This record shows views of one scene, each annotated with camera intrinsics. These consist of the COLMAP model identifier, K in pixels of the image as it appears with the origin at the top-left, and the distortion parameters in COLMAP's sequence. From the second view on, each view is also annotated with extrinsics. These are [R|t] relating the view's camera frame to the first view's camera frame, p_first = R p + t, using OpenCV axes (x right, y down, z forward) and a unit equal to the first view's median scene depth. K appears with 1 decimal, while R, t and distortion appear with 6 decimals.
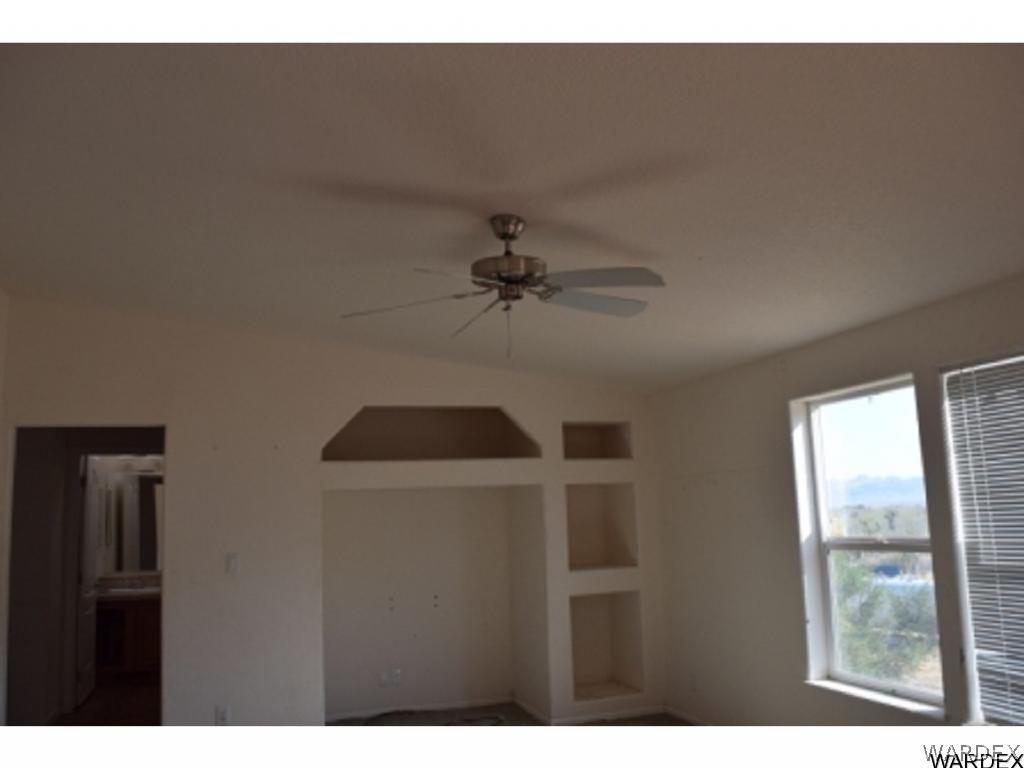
lens RADIAL K [[819.1, 0, 512.0], [0, 819.1, 384.0], [0, 0, 1]] dist [-0.093221, 0.024016]
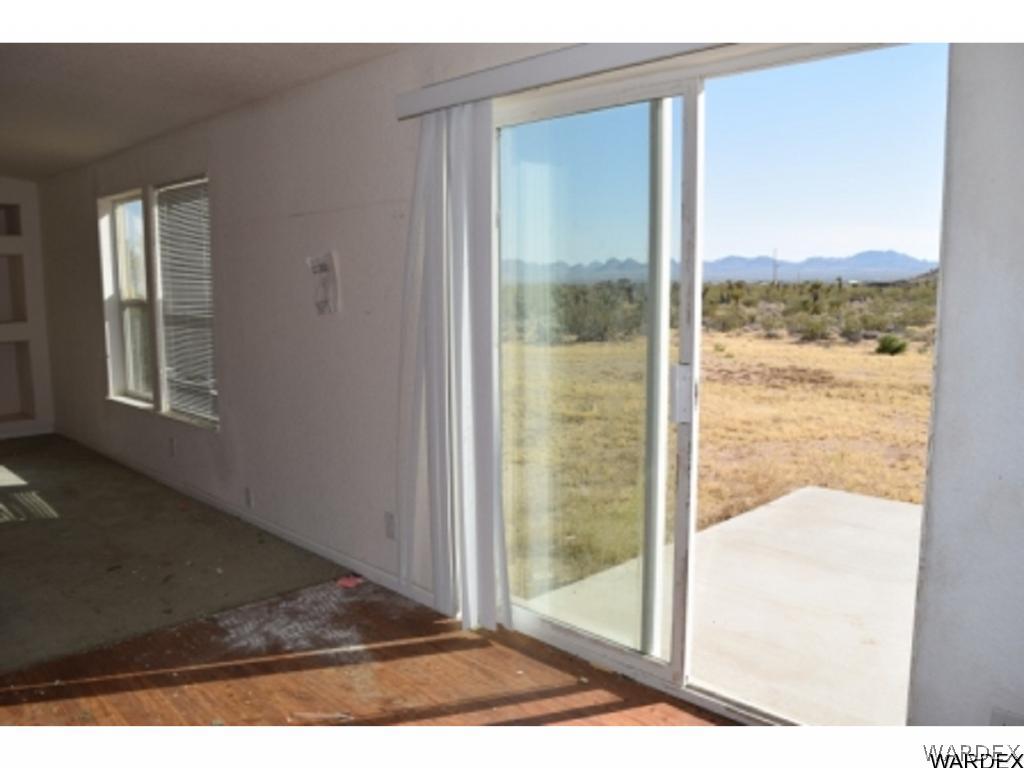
lens RADIAL K [[819.1, 0, 512.0], [0, 819.1, 384.0], [0, 0, 1]] dist [-0.093221, 0.024016]
pose [[0.888581, -0.038319, 0.457116, 0.403012], [-0.087841, 0.963850, 0.251550, -0.091279], [-0.450230, -0.263676, 0.853093, -0.635319]]
